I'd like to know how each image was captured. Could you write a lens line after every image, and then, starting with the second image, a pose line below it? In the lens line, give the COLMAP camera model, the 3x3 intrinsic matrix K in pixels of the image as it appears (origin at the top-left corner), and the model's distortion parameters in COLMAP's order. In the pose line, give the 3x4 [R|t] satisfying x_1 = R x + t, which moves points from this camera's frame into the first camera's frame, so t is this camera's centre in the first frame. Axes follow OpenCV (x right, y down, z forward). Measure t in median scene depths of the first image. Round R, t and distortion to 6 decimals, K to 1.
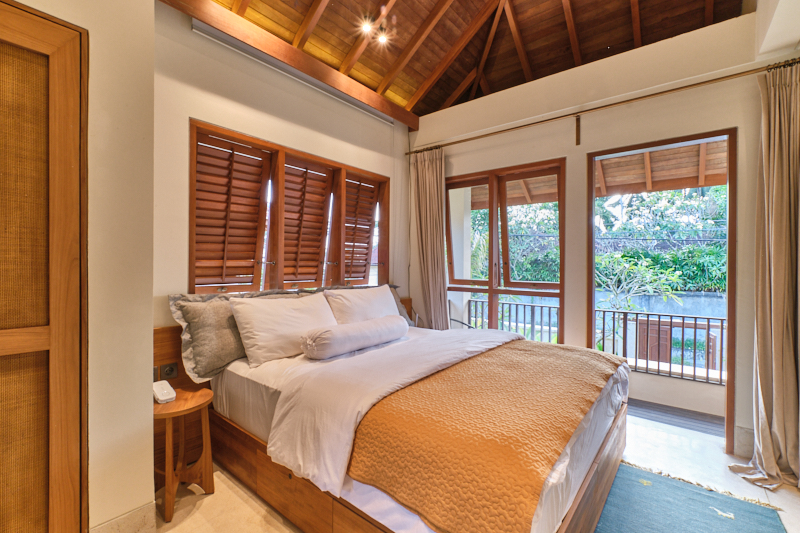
lens RADIAL K [[353.7, 0, 398.4], [0, 353.7, 267.3], [0, 0, 1]] dist [-0.005829, -0.001030]
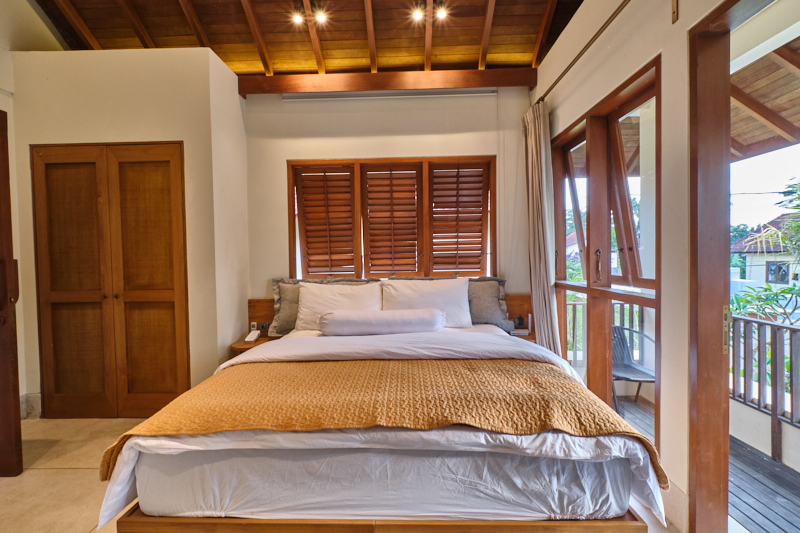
lens RADIAL K [[353.7, 0, 401.9], [0, 353.7, 268.6], [0, 0, 1]] dist [-0.005829, -0.001030]
pose [[0.614420, 0.008327, -0.788936, 0.592587], [0.014527, 0.999655, 0.021865, 0.005306], [0.788846, -0.024895, 0.614087, 0.305798]]
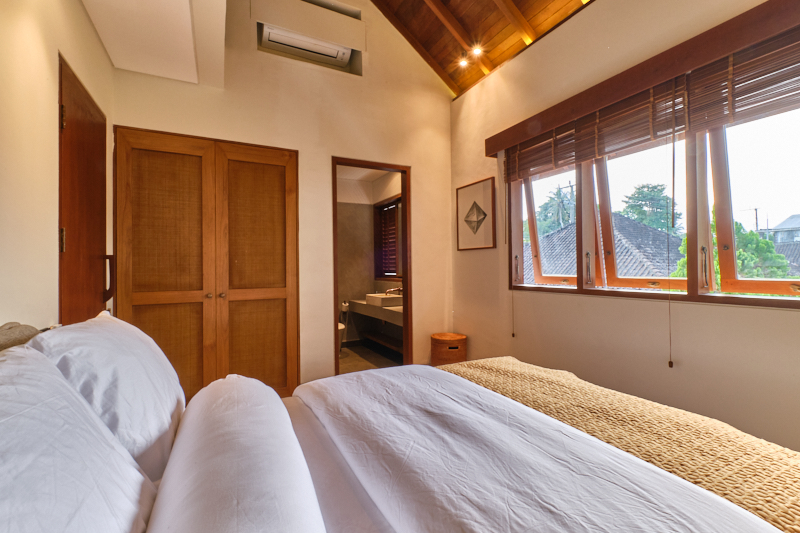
lens RADIAL K [[353.7, 0, 396.6], [0, 353.7, 266.0], [0, 0, 1]] dist [-0.005829, -0.001030]
pose [[0.916013, -0.017062, -0.400787, 0.214683], [0.012771, 0.999829, -0.013375, 0.027806], [0.400946, 0.007133, 0.916074, -0.300748]]
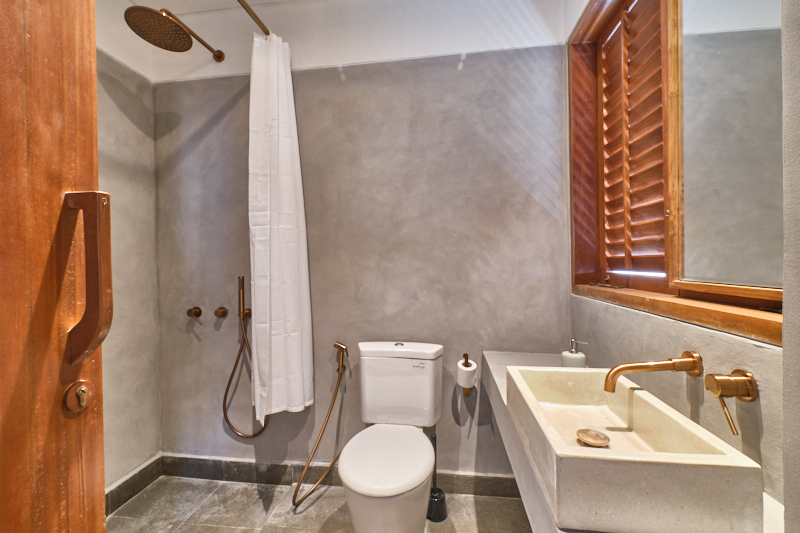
lens RADIAL K [[353.7, 0, 401.2], [0, 353.7, 265.5], [0, 0, 1]] dist [-0.005829, -0.001030]
pose [[0.534943, -0.006393, -0.844864, -0.251971], [0.009222, 0.999956, -0.001727, 0.030171], [0.844838, -0.006868, 0.534978, 0.701882]]
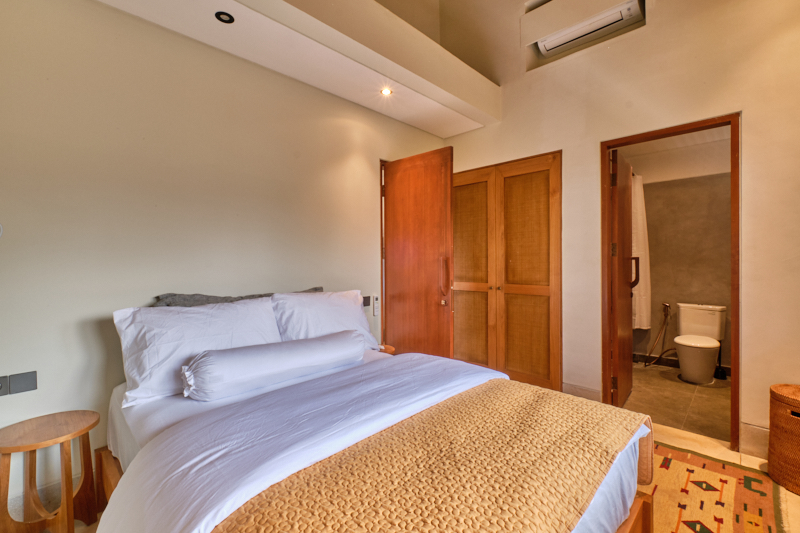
lens RADIAL K [[353.7, 0, 399.3], [0, 353.7, 266.2], [0, 0, 1]] dist [-0.005829, -0.001030]
pose [[-0.093475, 0.009803, -0.995573, 0.561621], [-0.000702, 0.999951, 0.009912, 0.005931], [0.995621, 0.001626, -0.093464, 0.090976]]
